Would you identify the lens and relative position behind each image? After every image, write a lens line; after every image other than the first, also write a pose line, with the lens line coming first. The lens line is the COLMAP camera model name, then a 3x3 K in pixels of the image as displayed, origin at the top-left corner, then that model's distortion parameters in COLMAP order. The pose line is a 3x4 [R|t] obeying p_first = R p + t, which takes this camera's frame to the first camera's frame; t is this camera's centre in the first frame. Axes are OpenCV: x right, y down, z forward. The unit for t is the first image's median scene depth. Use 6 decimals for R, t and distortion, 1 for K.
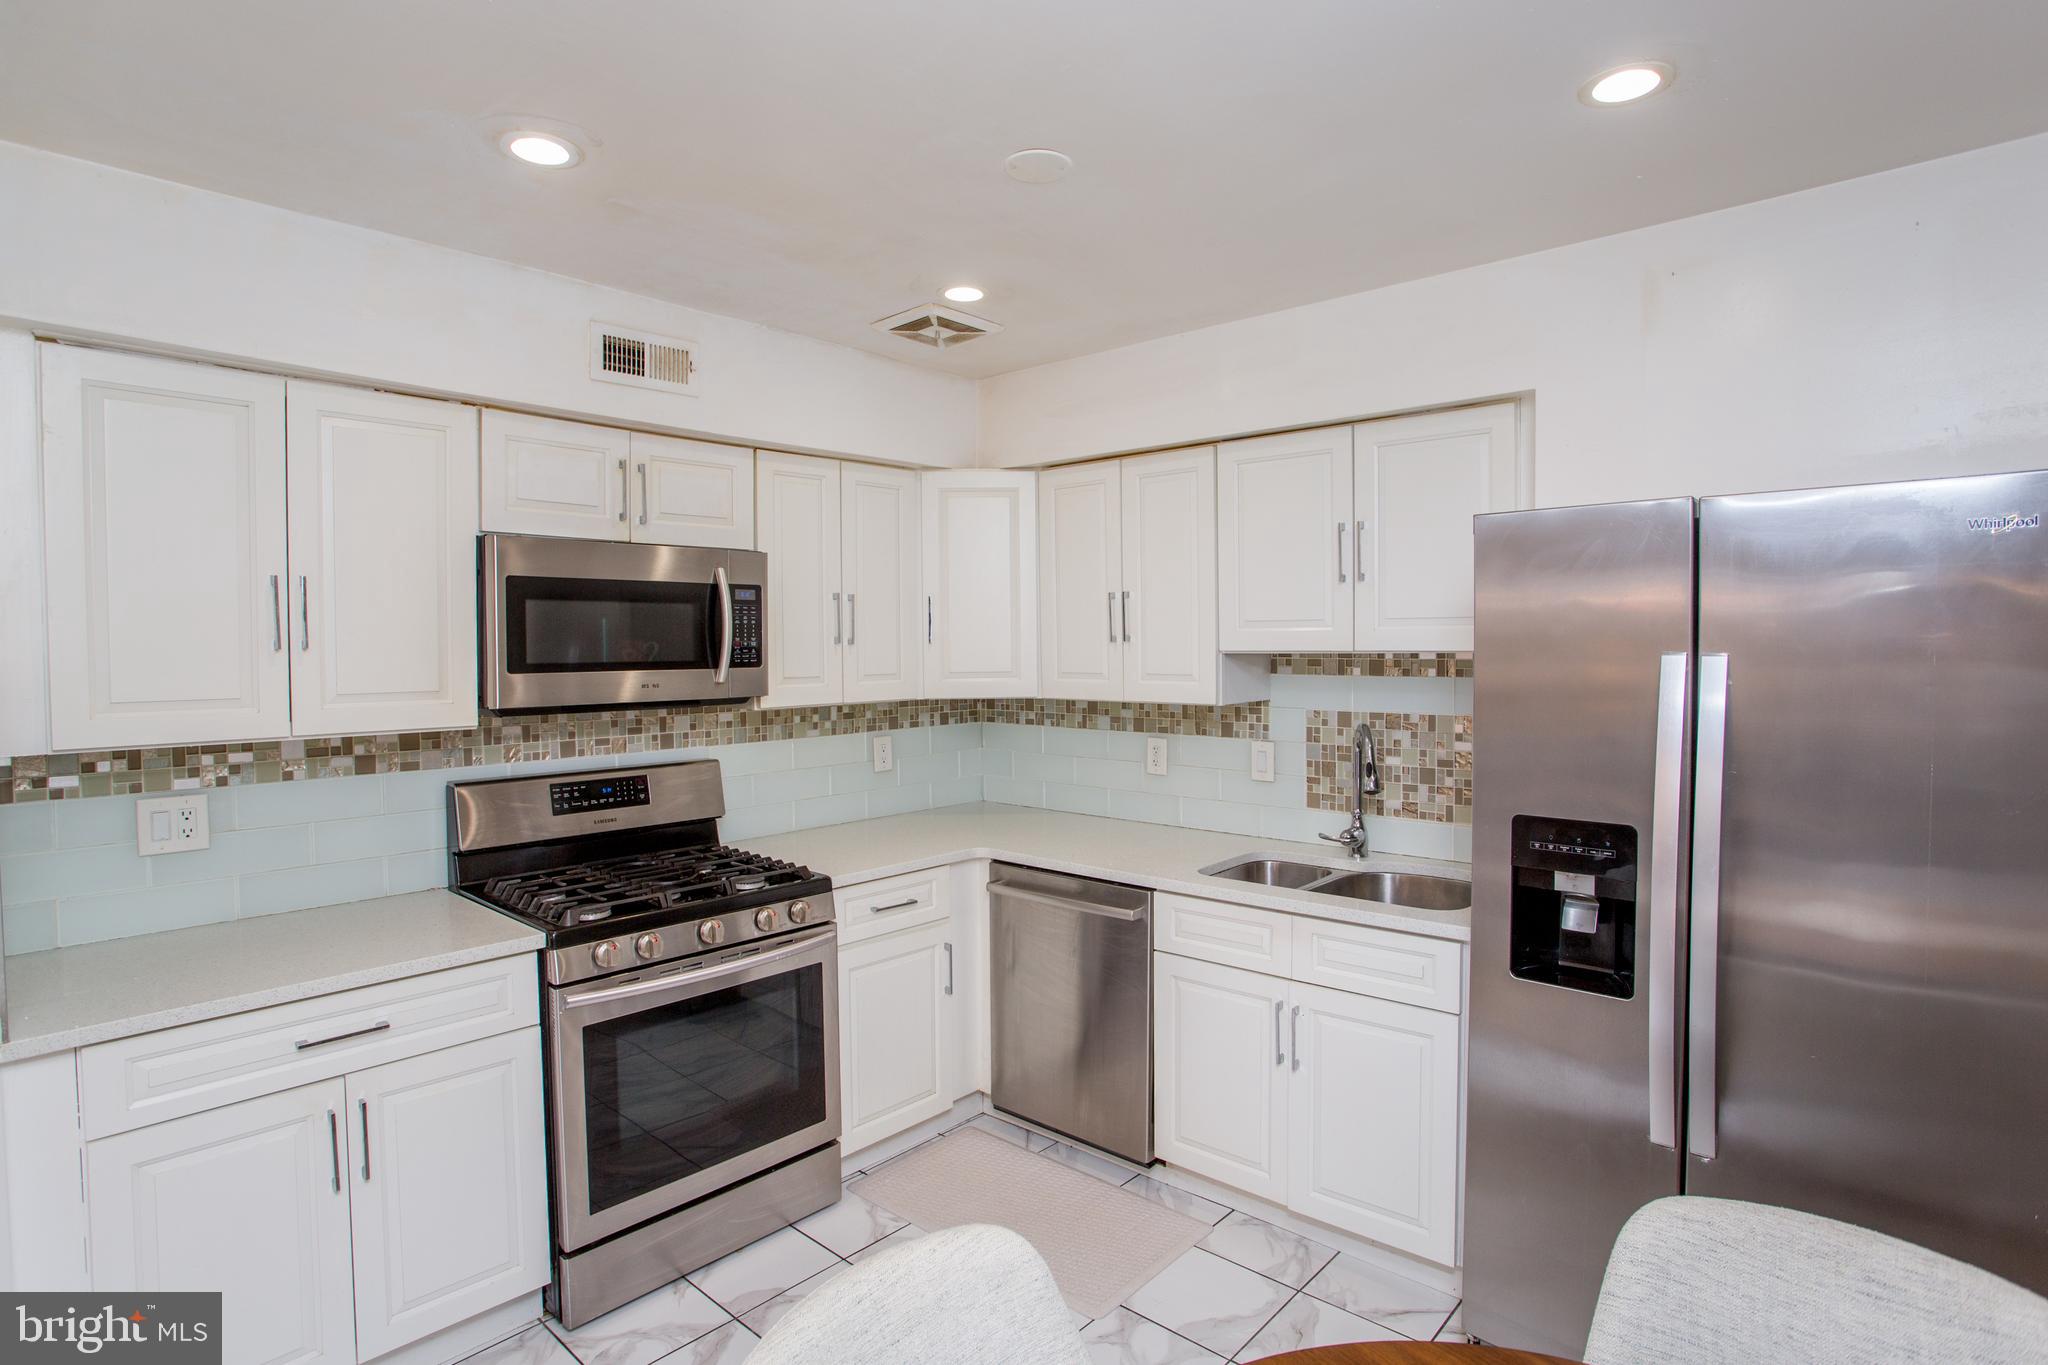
lens RADIAL K [[1039.1, 0, 1052.4], [0, 1039.1, 672.0], [0, 0, 1]] dist [-0.095781, 0.055416]
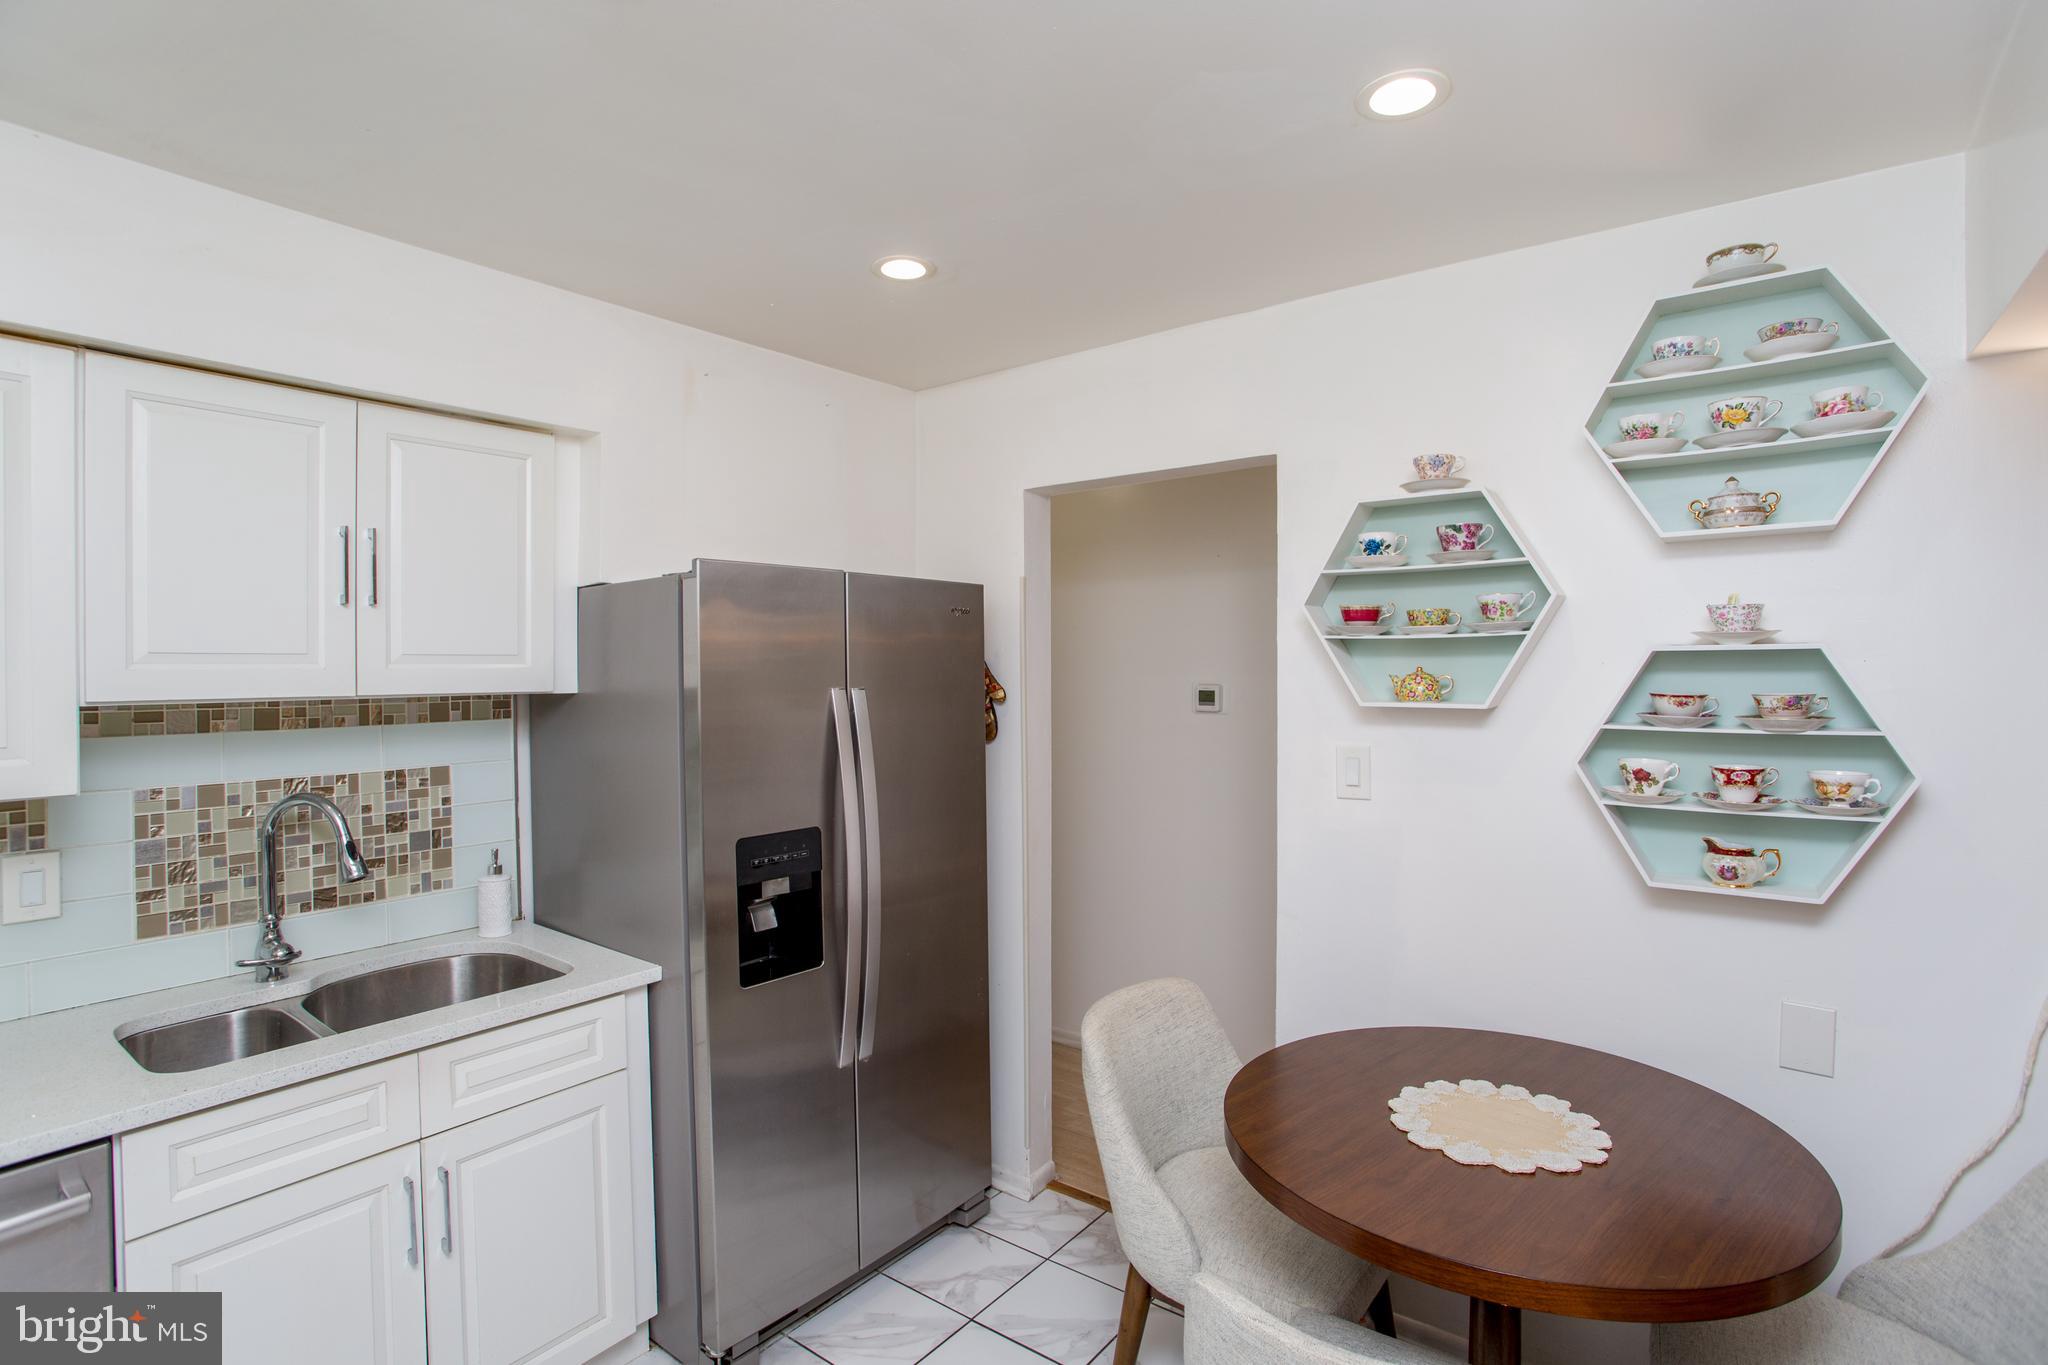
lens RADIAL K [[996.3, 0, 1017.0], [0, 996.3, 673.1], [0, 0, 1]] dist [-0.080590, 0.035755]
pose [[-0.052759, 0.001414, 0.998606, -0.408426], [0.037536, 0.999295, 0.000568, -0.017520], [-0.997902, 0.037514, -0.052775, 0.500853]]
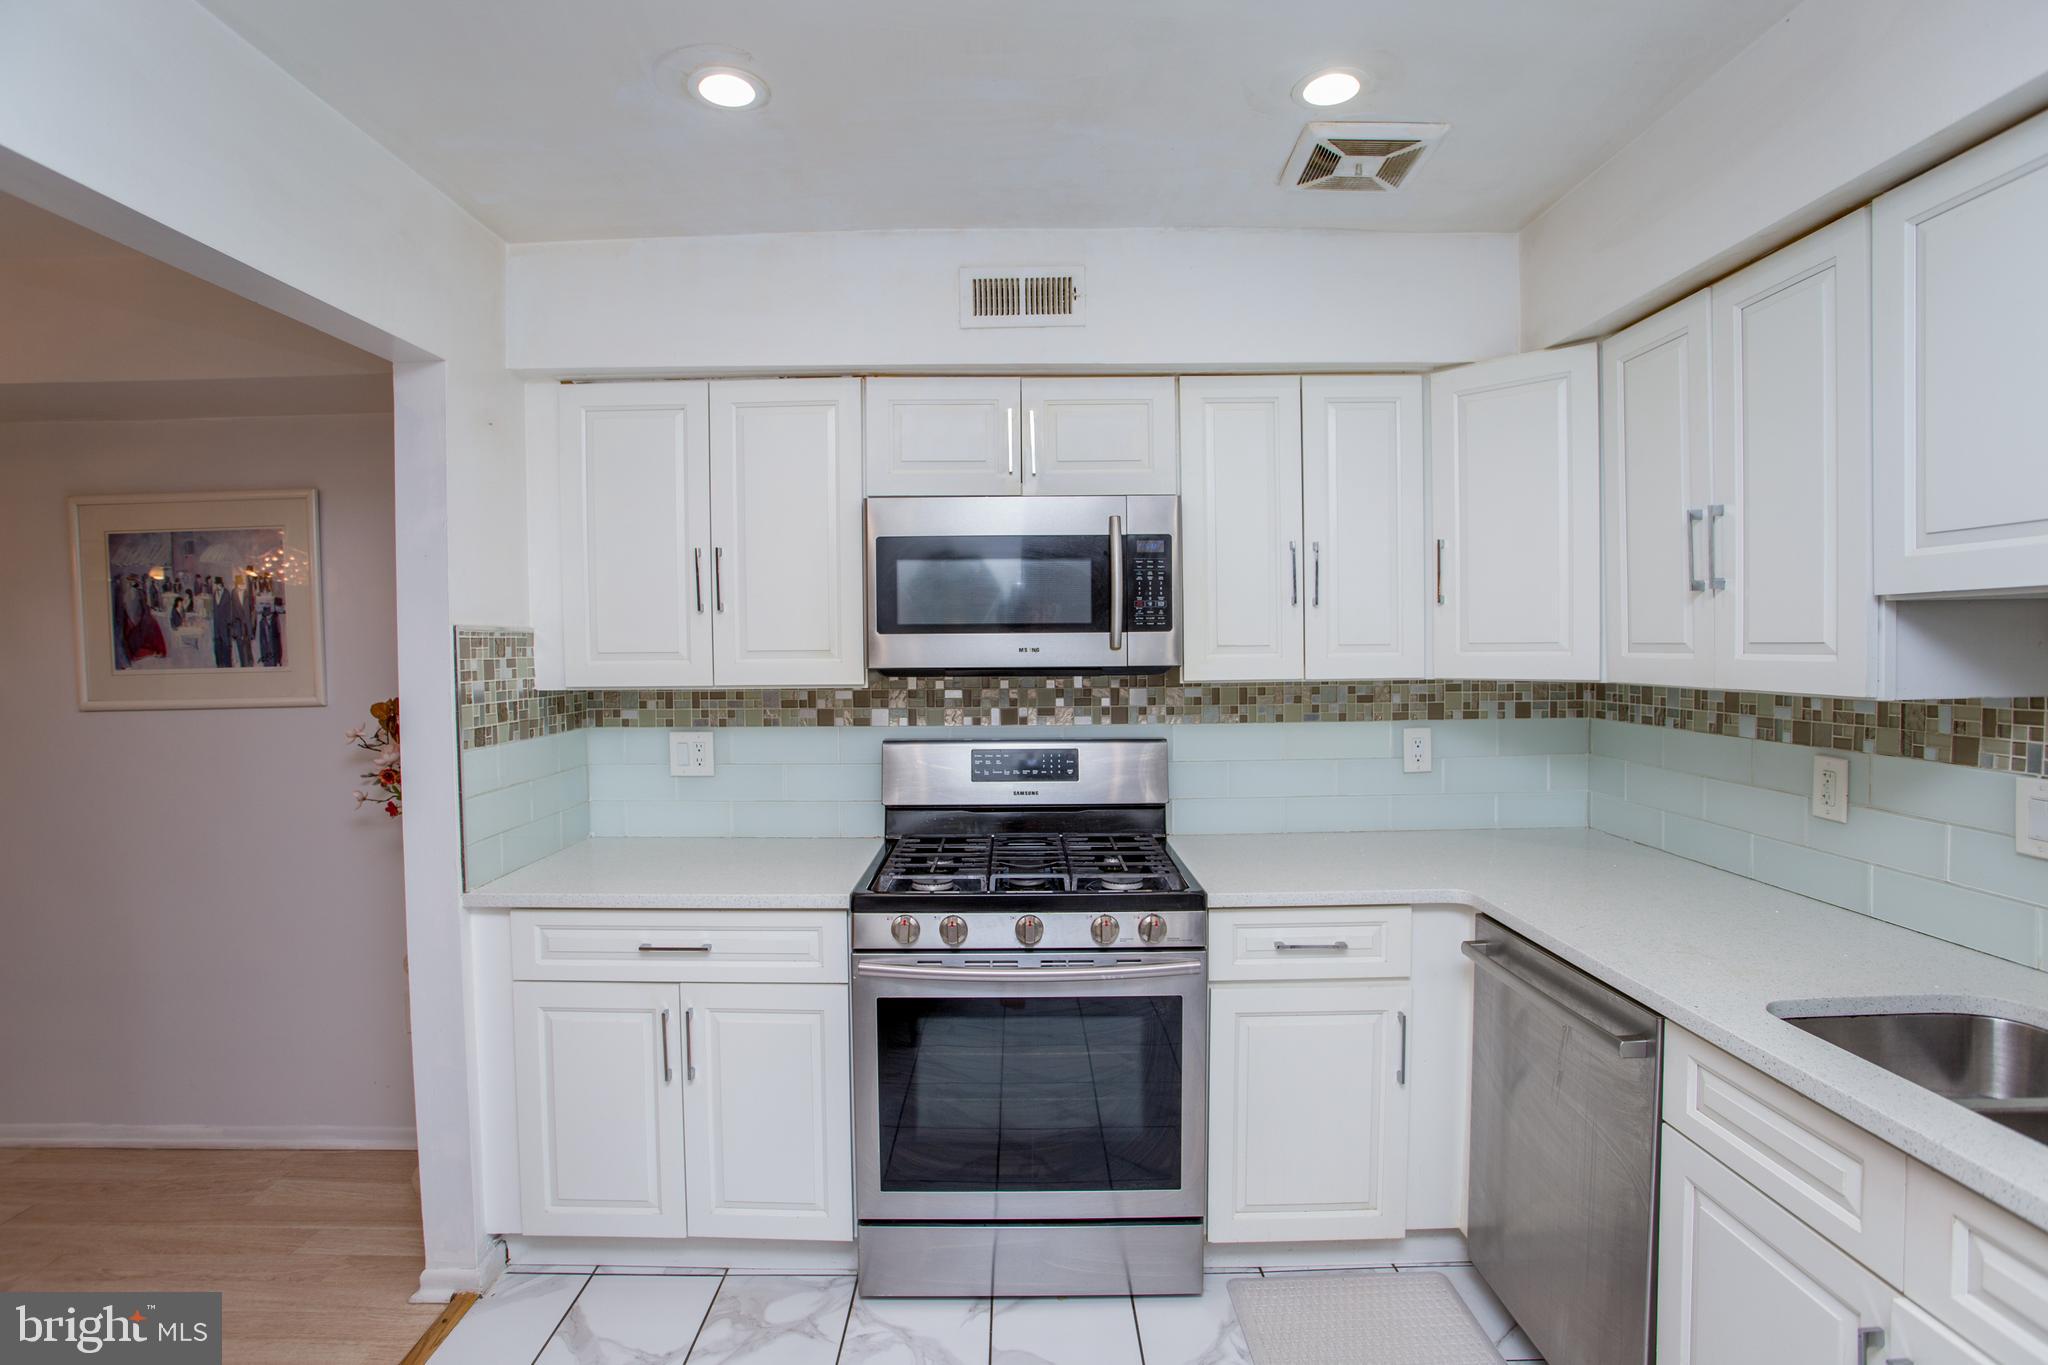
lens RADIAL K [[996.3, 0, 1017.0], [0, 996.3, 673.1], [0, 0, 1]] dist [-0.080590, 0.035755]
pose [[0.659502, 0.021895, -0.751384, 0.239530], [-0.016398, 0.999757, 0.014739, 0.018785], [0.751524, 0.002601, 0.659701, 0.354445]]
